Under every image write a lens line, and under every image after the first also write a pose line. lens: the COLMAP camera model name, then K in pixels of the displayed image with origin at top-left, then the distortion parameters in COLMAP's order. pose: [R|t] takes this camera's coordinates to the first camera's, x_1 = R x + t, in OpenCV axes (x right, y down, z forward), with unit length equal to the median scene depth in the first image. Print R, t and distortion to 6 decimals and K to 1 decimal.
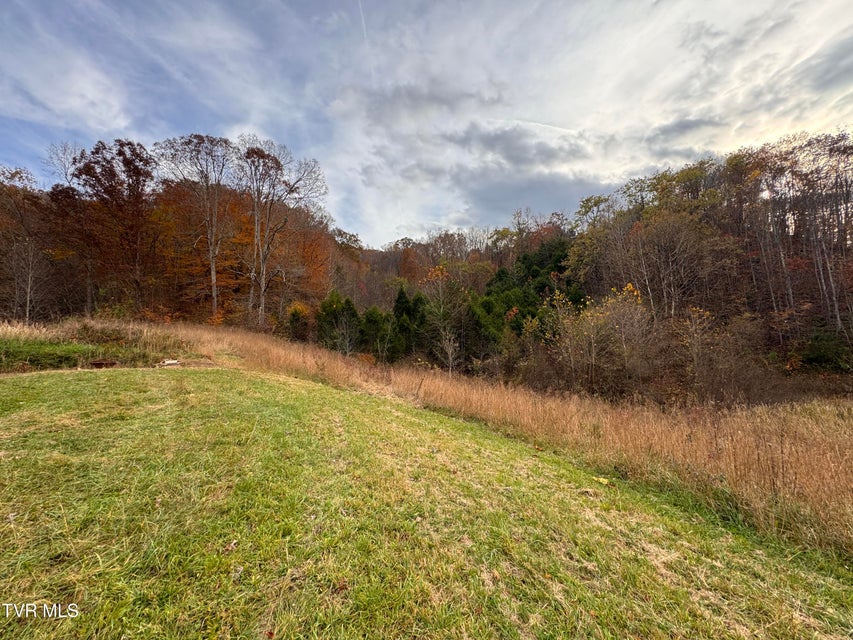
lens RADIAL K [[335.7, 0, 431.0], [0, 335.7, 325.6], [0, 0, 1]] dist [-0.015216, 0.001234]
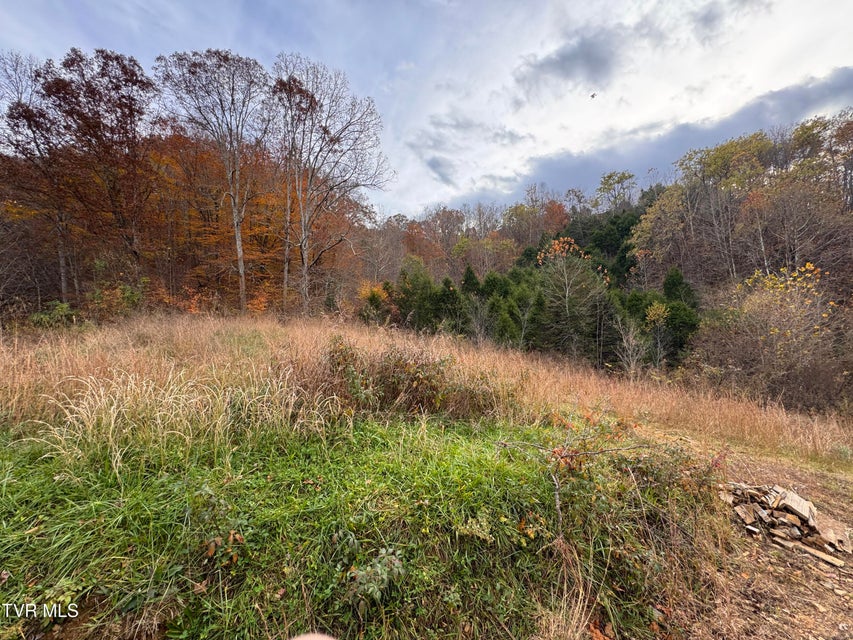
lens RADIAL K [[335.7, 0, 427.7], [0, 335.7, 322.6], [0, 0, 1]] dist [-0.015216, 0.001234]
pose [[0.996278, -0.003157, 0.086136, -0.272112], [-0.000791, 0.998952, 0.045762, -0.011113], [-0.086190, -0.045660, 0.995232, 0.185563]]
